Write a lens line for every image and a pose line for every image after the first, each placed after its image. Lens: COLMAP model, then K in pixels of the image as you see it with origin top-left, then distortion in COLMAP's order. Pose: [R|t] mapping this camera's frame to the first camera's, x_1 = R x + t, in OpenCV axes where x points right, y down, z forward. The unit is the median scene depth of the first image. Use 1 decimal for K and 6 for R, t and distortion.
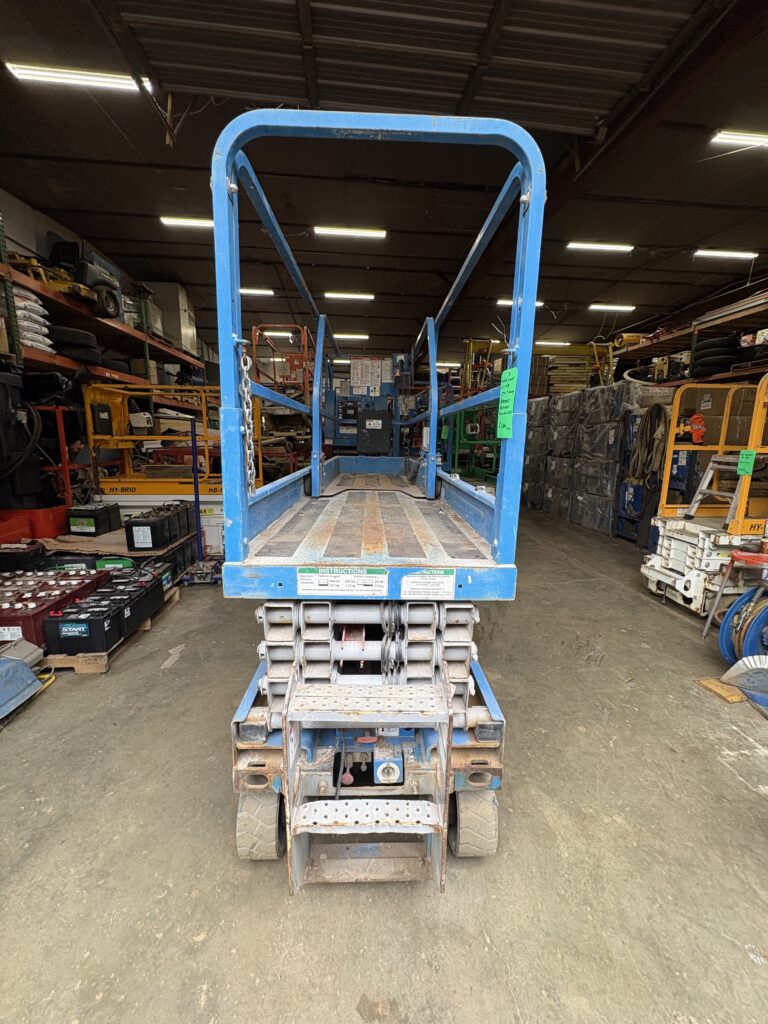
lens RADIAL K [[411.9, 0, 386.2], [0, 411.9, 515.0], [0, 0, 1]] dist [0.000113, 0.000436]
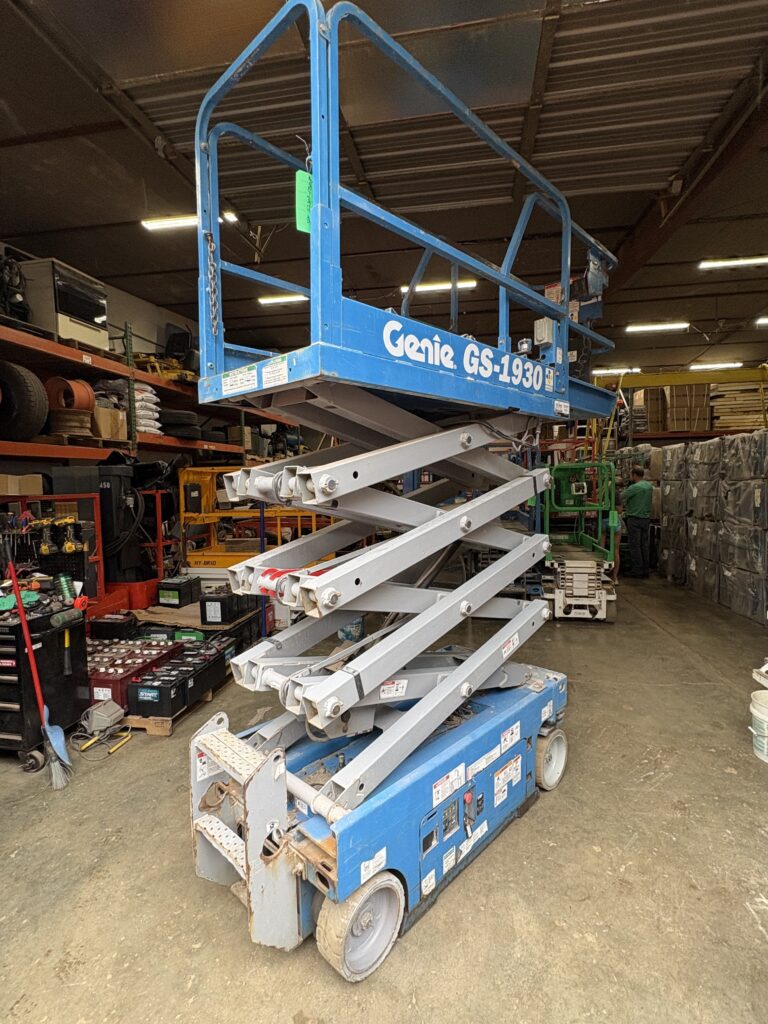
lens RADIAL K [[508.6, 0, 385.1], [0, 508.6, 512.4], [0, 0, 1]] dist [0.003096, -0.001023]
pose [[0.964986, -0.013628, -0.261945, 0.182965], [-0.018907, 0.992438, -0.121284, -0.048329], [0.261617, 0.121990, 0.957431, -0.179473]]
